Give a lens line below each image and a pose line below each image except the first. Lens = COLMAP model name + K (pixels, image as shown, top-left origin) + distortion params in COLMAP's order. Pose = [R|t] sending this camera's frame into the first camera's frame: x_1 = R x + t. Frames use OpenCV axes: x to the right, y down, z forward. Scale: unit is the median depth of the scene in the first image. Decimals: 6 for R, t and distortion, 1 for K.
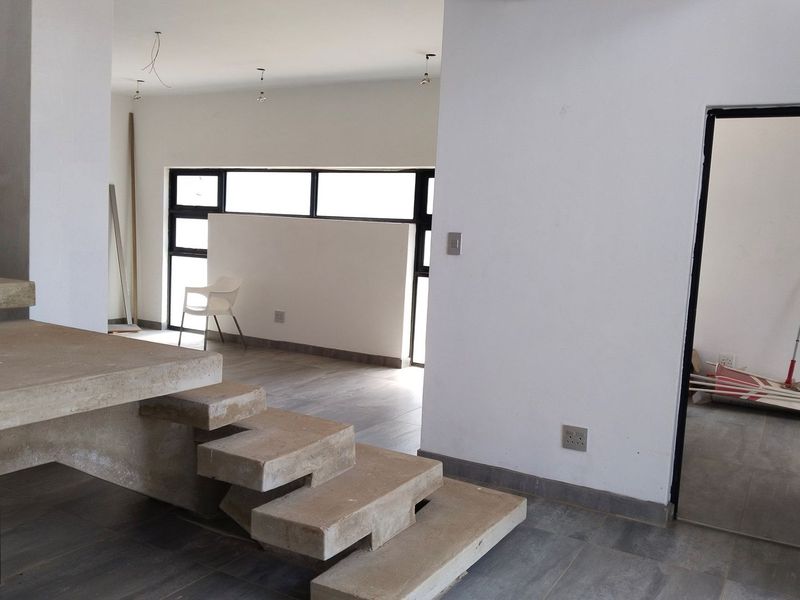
lens RADIAL K [[710.6, 0, 402.8], [0, 710.6, 308.9], [0, 0, 1]] dist [0.110268, -0.227358]
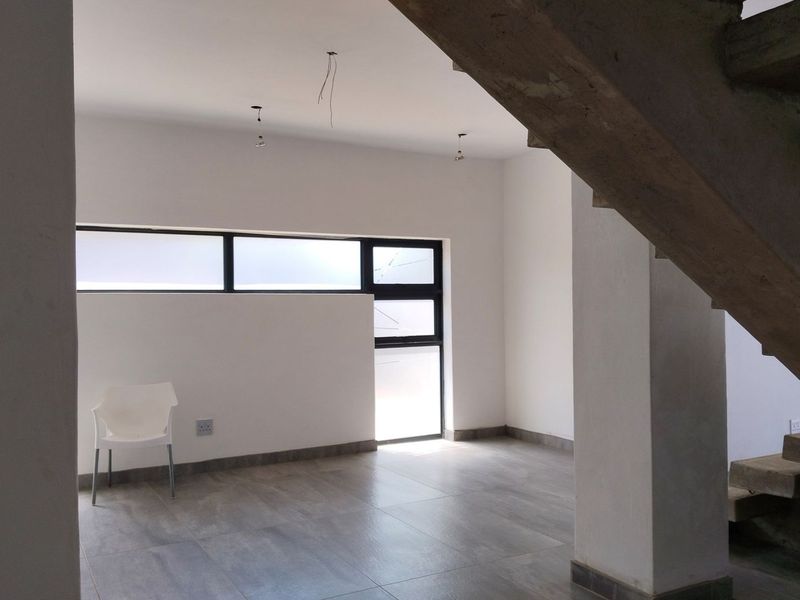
lens RADIAL K [[710.6, 0, 402.8], [0, 710.6, 308.9], [0, 0, 1]] dist [0.110268, -0.227358]
pose [[0.511136, -0.062095, 0.857254, -0.720597], [0.126988, 0.991897, -0.003869, -0.084800], [-0.850067, 0.110839, 0.514879, 0.442824]]
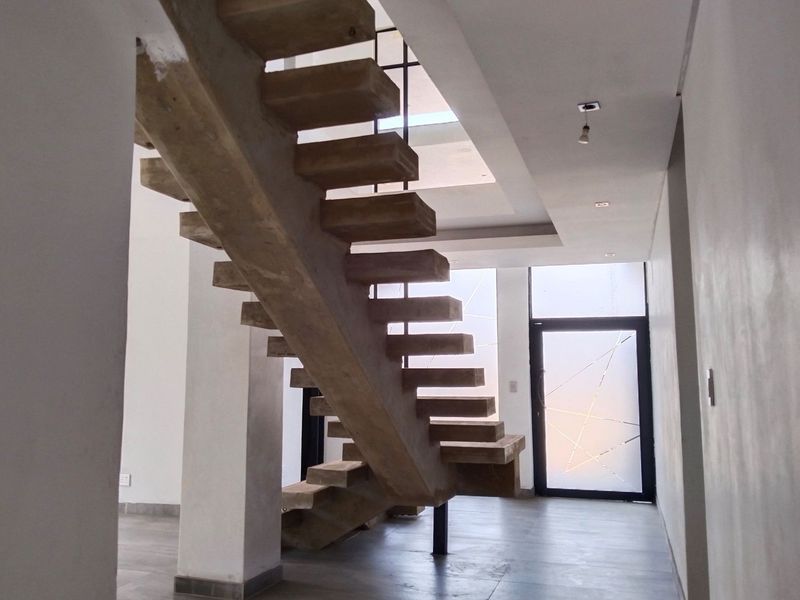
lens RADIAL K [[710.6, 0, 402.8], [0, 710.6, 308.9], [0, 0, 1]] dist [0.110268, -0.227358]
pose [[-0.213655, 0.035295, 0.976271, -1.433392], [0.087180, 0.996049, -0.016931, -0.182457], [-0.973011, 0.081494, -0.215887, 0.738978]]
